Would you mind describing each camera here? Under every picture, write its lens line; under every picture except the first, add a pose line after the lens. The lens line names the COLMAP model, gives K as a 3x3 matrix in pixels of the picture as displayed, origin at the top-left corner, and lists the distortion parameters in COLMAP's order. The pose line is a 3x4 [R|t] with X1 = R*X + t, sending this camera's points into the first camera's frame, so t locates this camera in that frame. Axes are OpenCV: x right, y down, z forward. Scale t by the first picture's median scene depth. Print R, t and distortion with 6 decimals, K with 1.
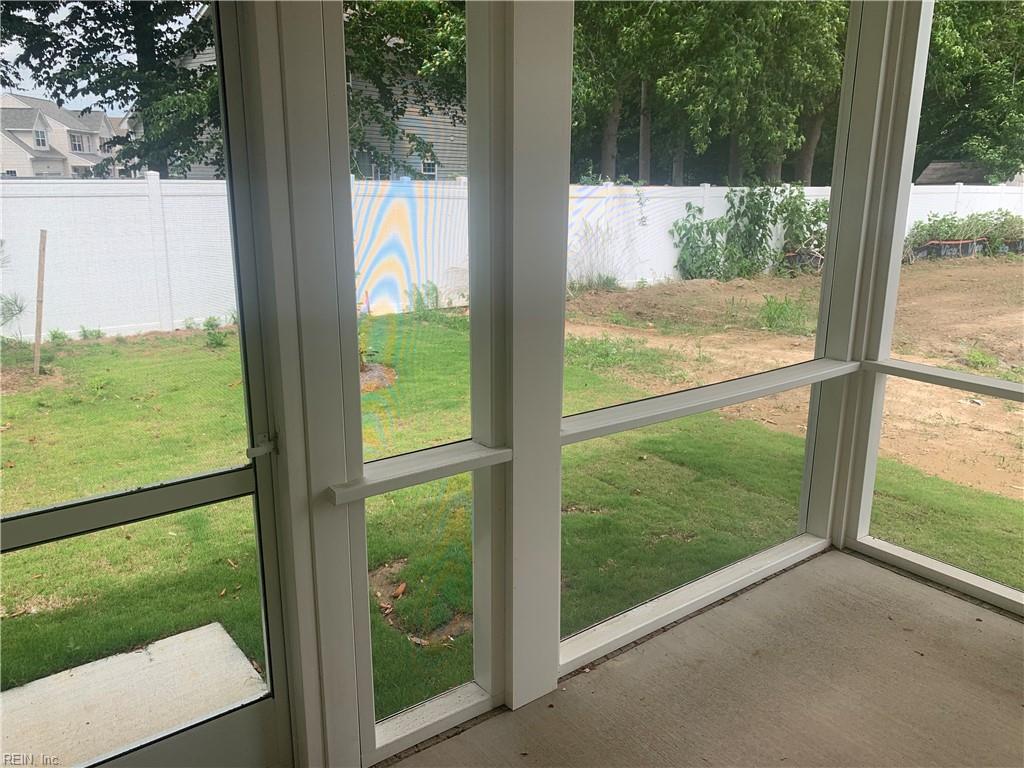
lens RADIAL K [[790.7, 0, 510.7], [0, 790.7, 384.2], [0, 0, 1]] dist [0.009540, -0.010170]
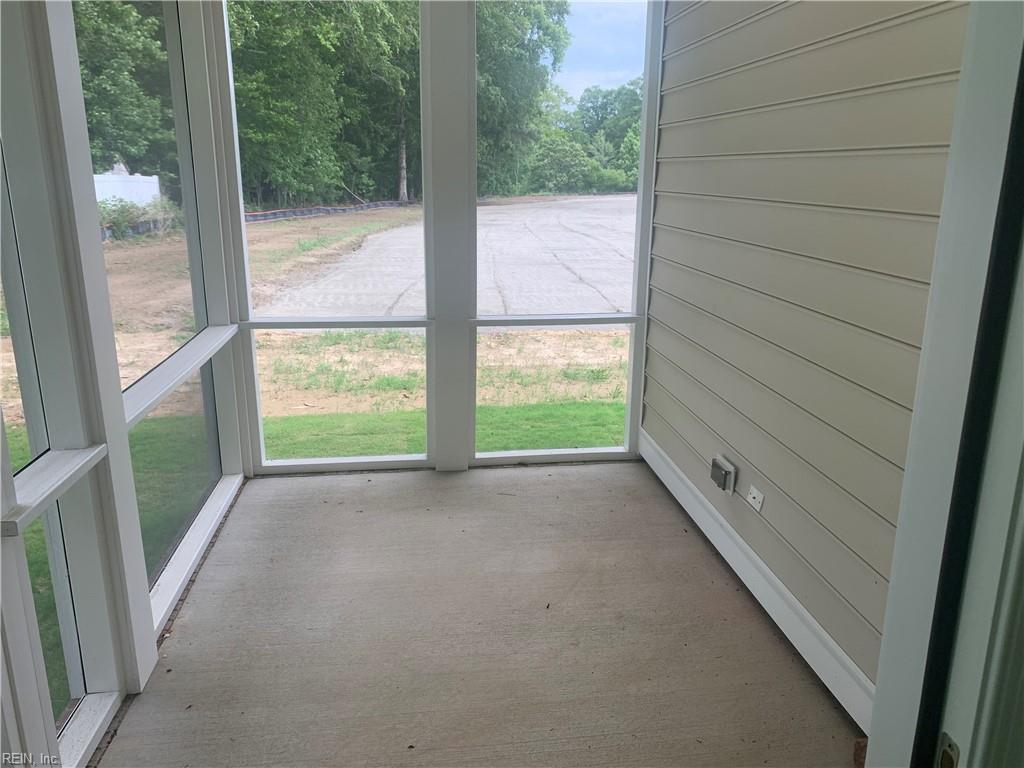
lens RADIAL K [[790.7, 0, 510.6], [0, 790.7, 381.5], [0, 0, 1]] dist [0.009540, -0.010170]
pose [[0.506296, -0.232077, 0.830545, -0.392057], [0.222312, 0.965679, 0.134318, -0.012300], [-0.833212, 0.116635, 0.540512, -0.014298]]
